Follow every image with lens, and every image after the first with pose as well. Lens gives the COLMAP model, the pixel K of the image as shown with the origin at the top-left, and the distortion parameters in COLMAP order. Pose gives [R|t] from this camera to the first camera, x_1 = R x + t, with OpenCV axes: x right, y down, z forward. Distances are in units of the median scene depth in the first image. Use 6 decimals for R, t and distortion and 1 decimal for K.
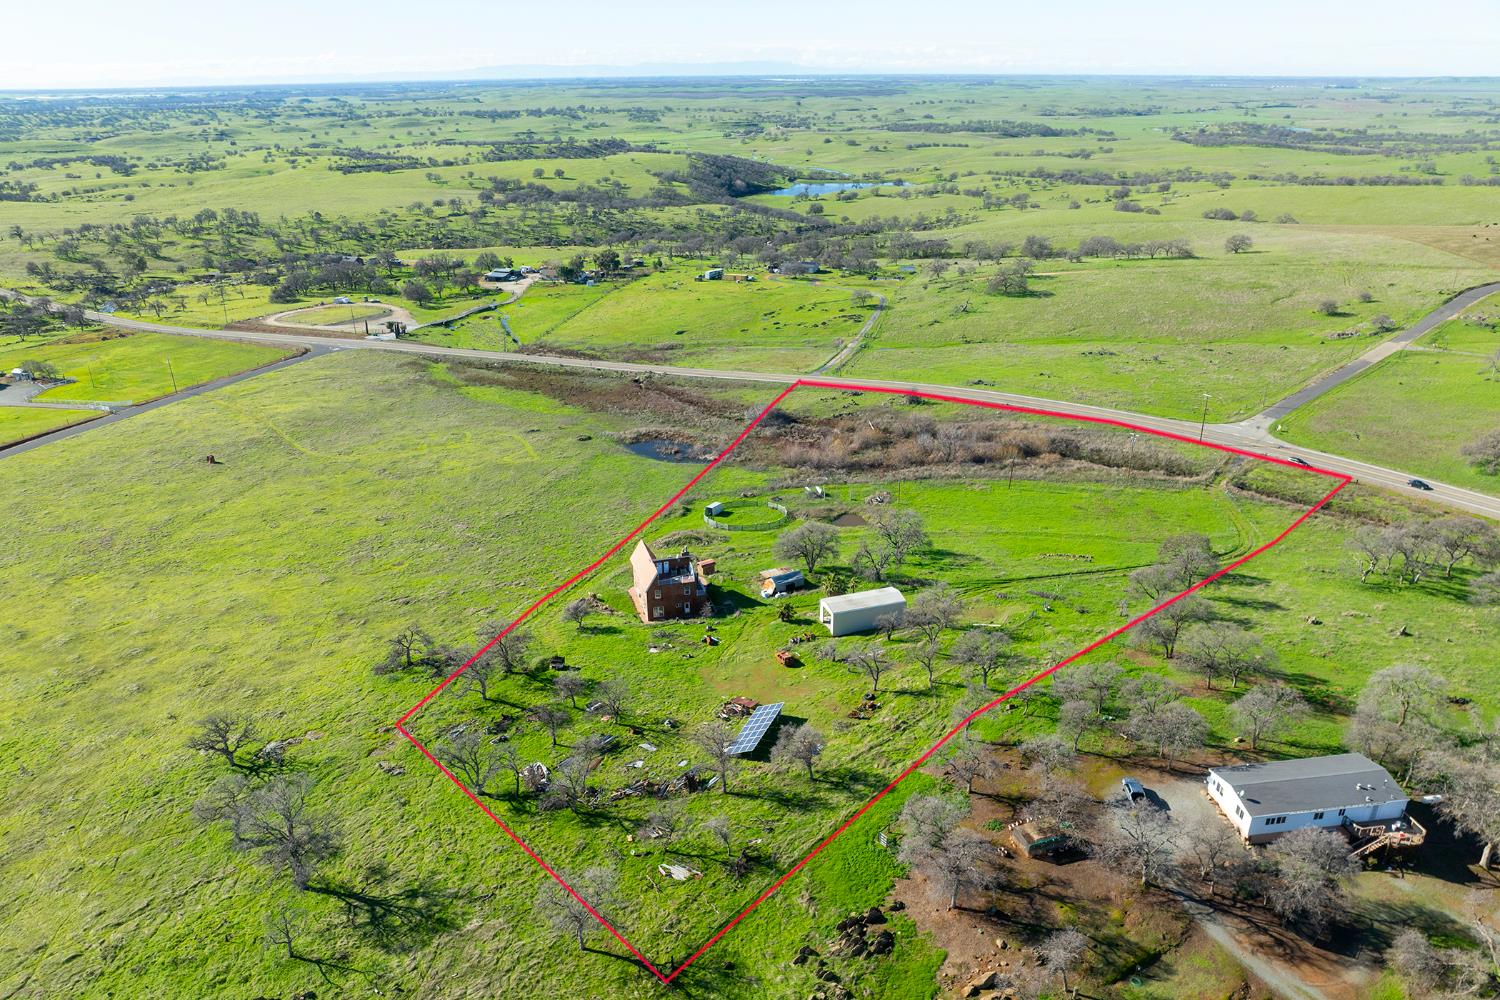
lens RADIAL K [[1072.4, 0, 753.3], [0, 1072.4, 534.2], [0, 0, 1]] dist [-0.046793, 0.007753]
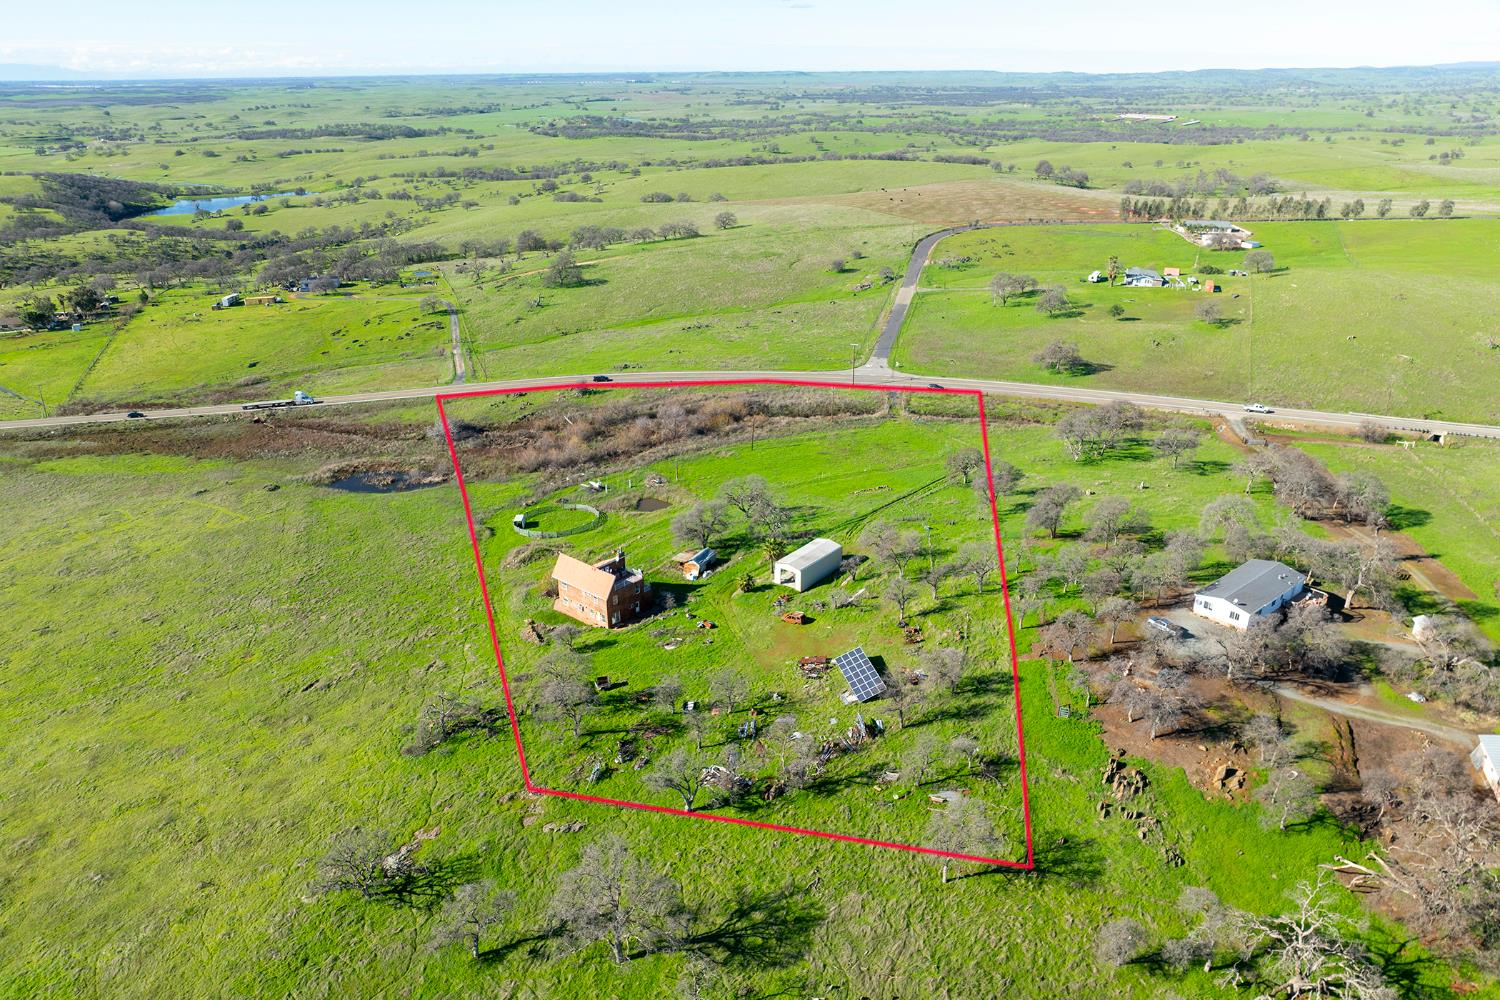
lens RADIAL K [[1088.1, 0, 750.0], [0, 1088.1, 500.0], [0, 0, 1]] dist [-0.060512, 0.034553]
pose [[0.838494, -0.198815, 0.507346, -0.080609], [0.215480, 0.976151, 0.026401, -0.005503], [-0.500495, 0.087186, 0.861338, 0.013438]]
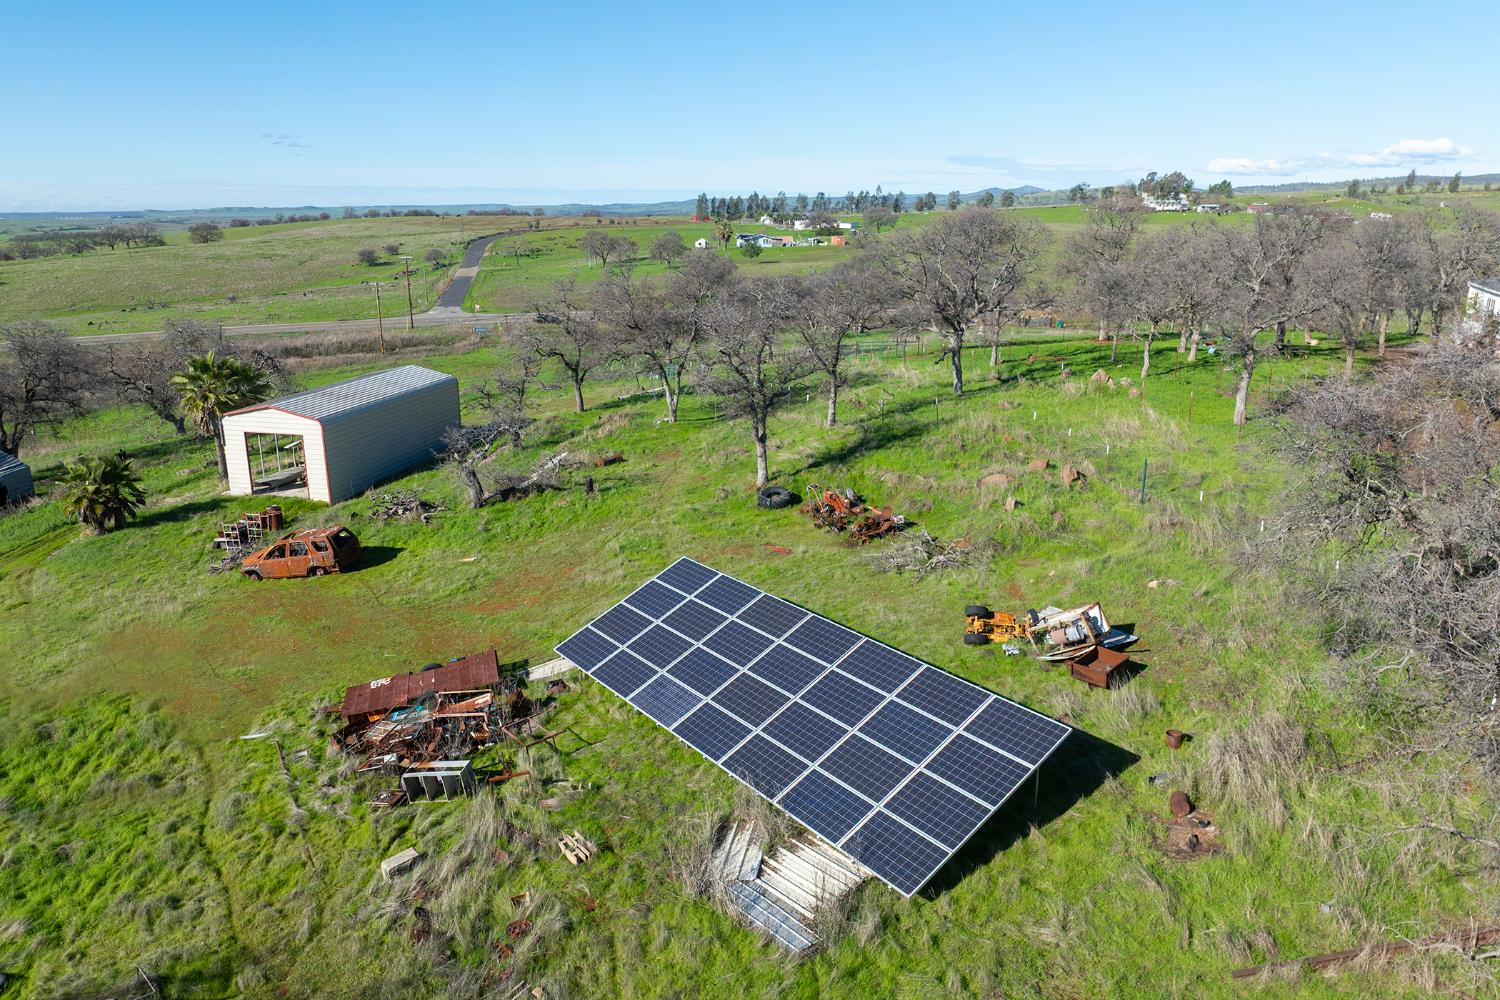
lens RADIAL K [[1057.4, 0, 750.0], [0, 1057.4, 500.0], [0, 0, 1]] dist [-0.034792, 0.001434]
pose [[0.536834, -0.225041, 0.813121, -0.016078], [0.340548, 0.939568, 0.035202, 0.019645], [-0.771904, 0.258009, 0.581029, 0.119502]]
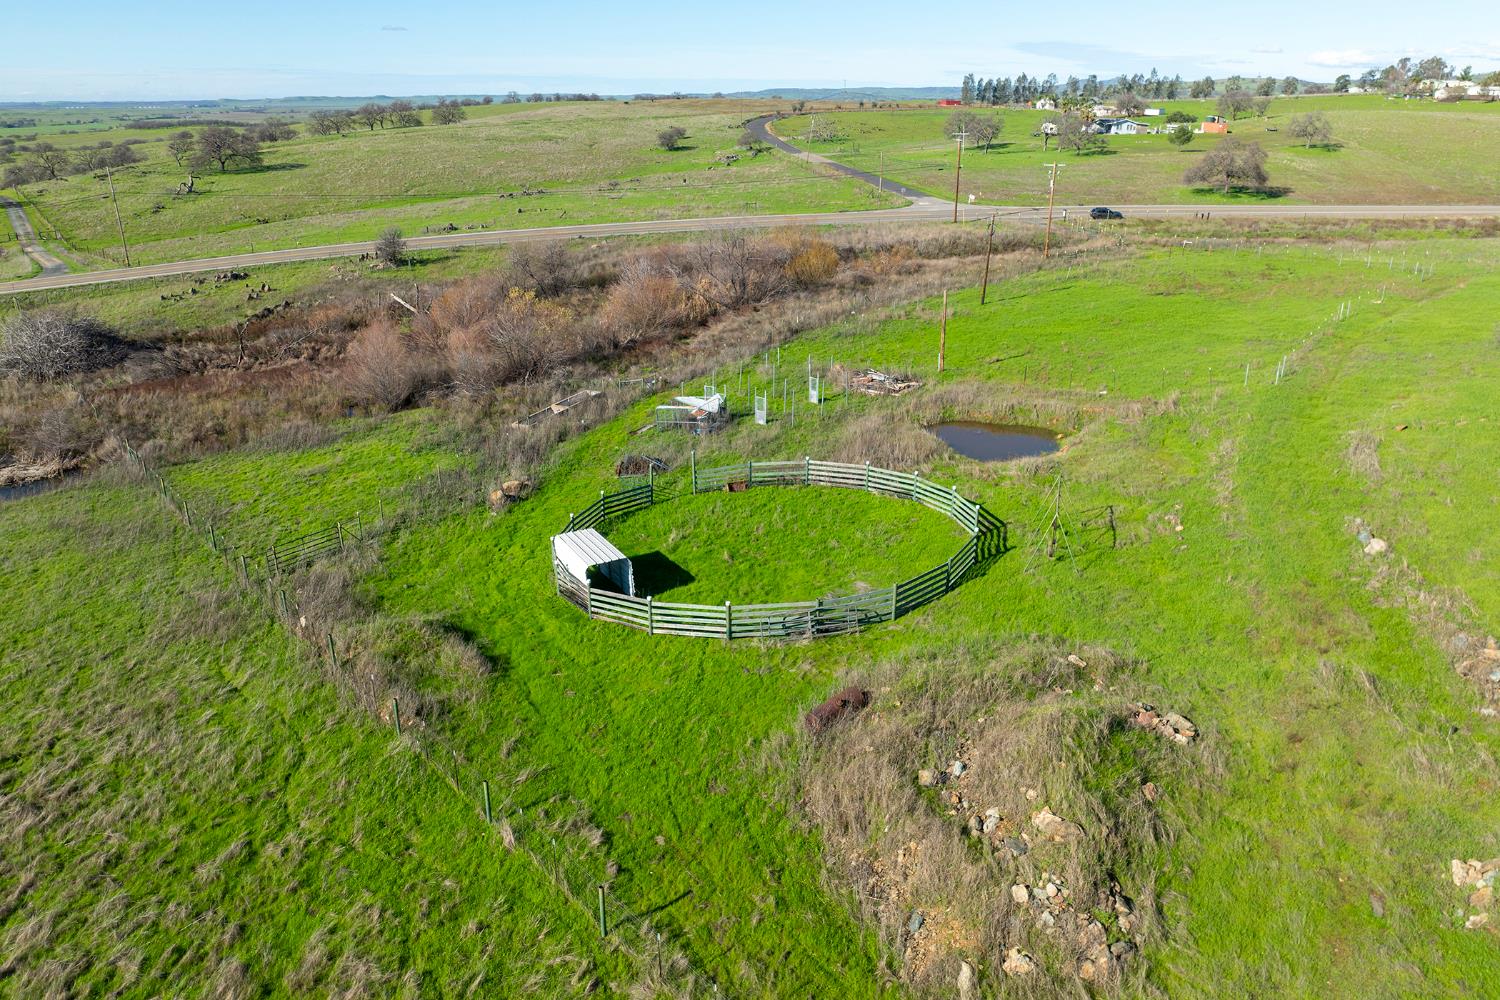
lens RADIAL K [[1057.4, 0, 750.0], [0, 1057.4, 500.0], [0, 0, 1]] dist [-0.034792, 0.001434]
pose [[0.589499, -0.282789, 0.756651, -0.034934], [0.317969, 0.942329, 0.104458, -0.010255], [-0.742554, 0.179014, 0.645421, 0.197942]]
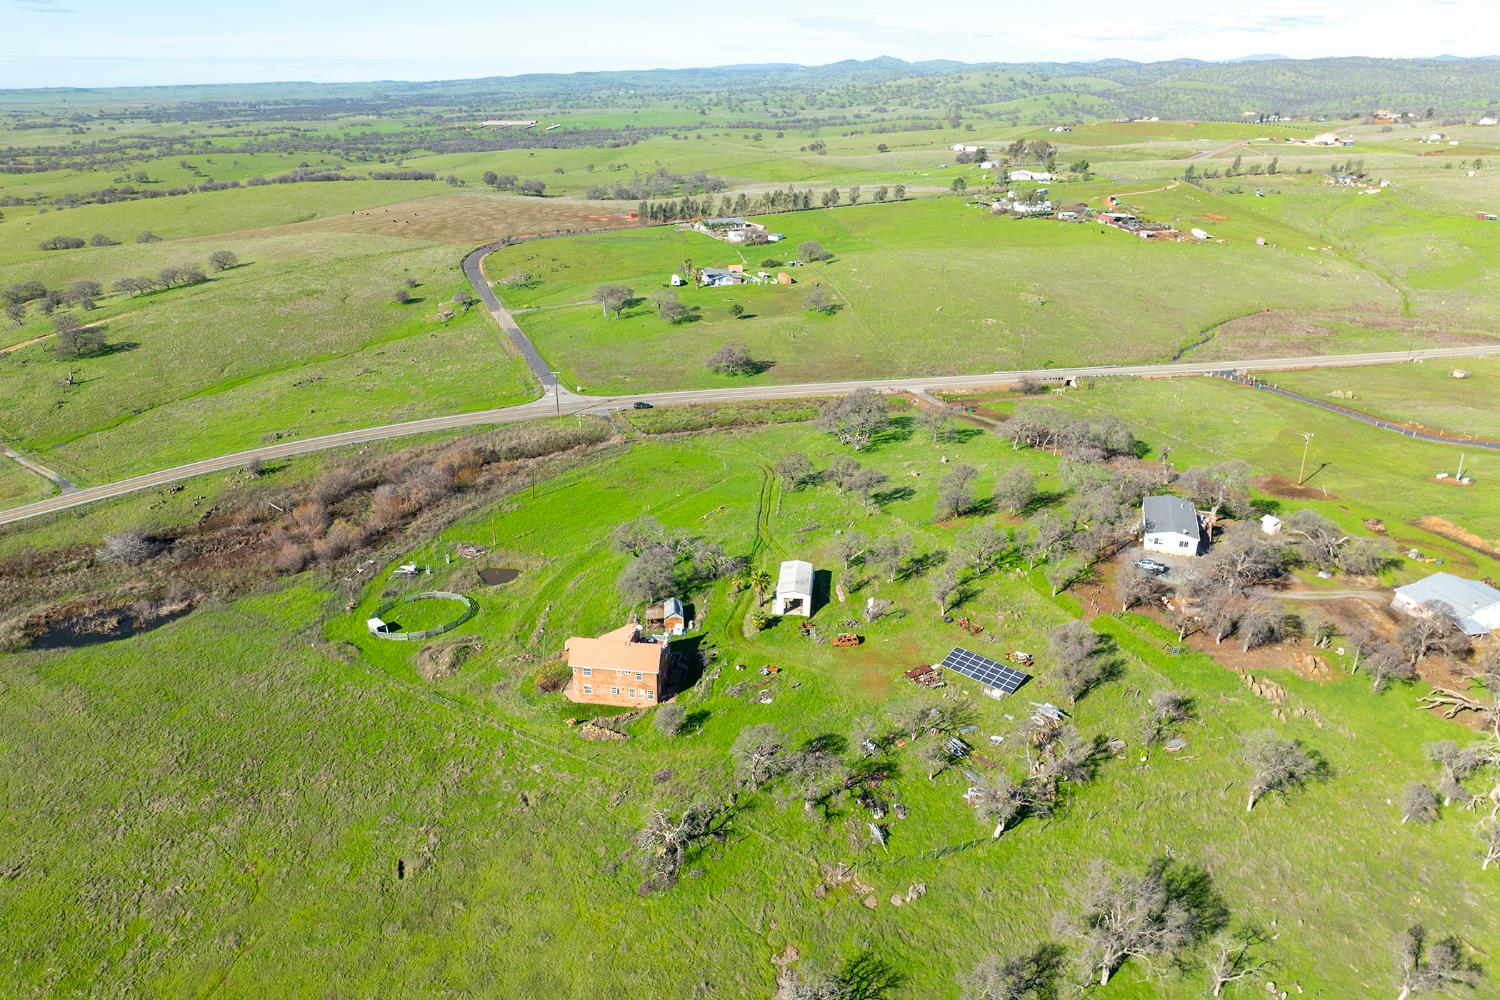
lens RADIAL K [[1125.7, 0, 707.9], [0, 1125.7, 547.2], [0, 0, 1]] dist [-0.037774, 0.000865]
pose [[0.446113, -0.346943, 0.824993, -0.136994], [0.362544, 0.912840, 0.187841, -0.033576], [-0.818257, 0.215298, 0.533012, 0.077638]]
